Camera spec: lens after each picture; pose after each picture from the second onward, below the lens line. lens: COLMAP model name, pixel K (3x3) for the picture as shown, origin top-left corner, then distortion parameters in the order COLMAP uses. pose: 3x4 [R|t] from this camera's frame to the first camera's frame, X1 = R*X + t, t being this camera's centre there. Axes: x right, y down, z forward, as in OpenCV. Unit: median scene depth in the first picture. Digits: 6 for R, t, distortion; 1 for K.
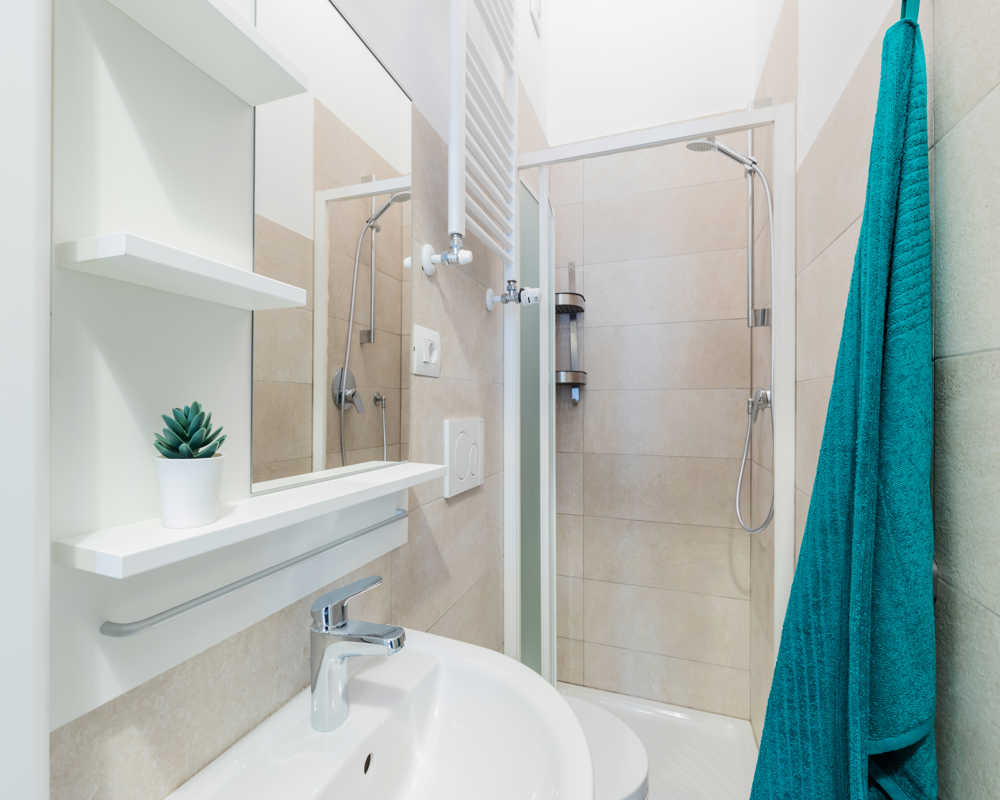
lens RADIAL K [[455.8, 0, 499.2], [0, 455.8, 390.2], [0, 0, 1]] dist [0.001464, -0.000463]
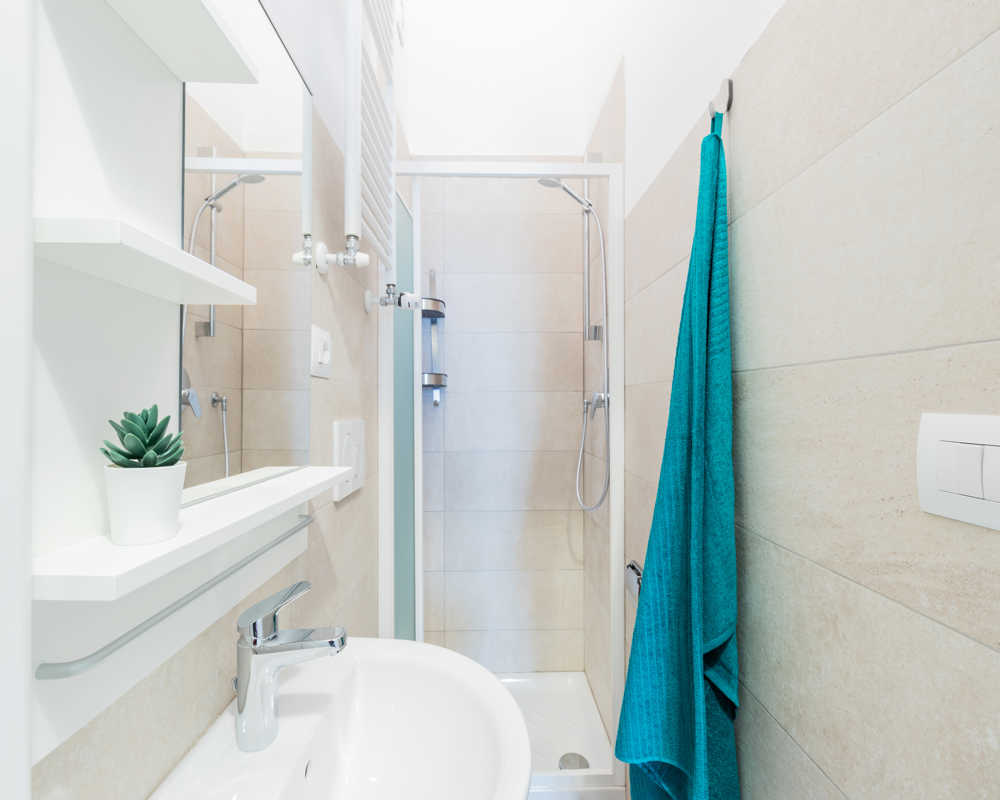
lens RADIAL K [[452.9, 0, 499.7], [0, 452.9, 386.0], [0, 0, 1]] dist [0.002810, -0.000256]
pose [[0.931079, 0.010685, 0.364662, -0.175874], [-0.006482, 0.999898, -0.012746, -0.002282], [-0.364761, 0.009504, 0.931053, -0.047618]]
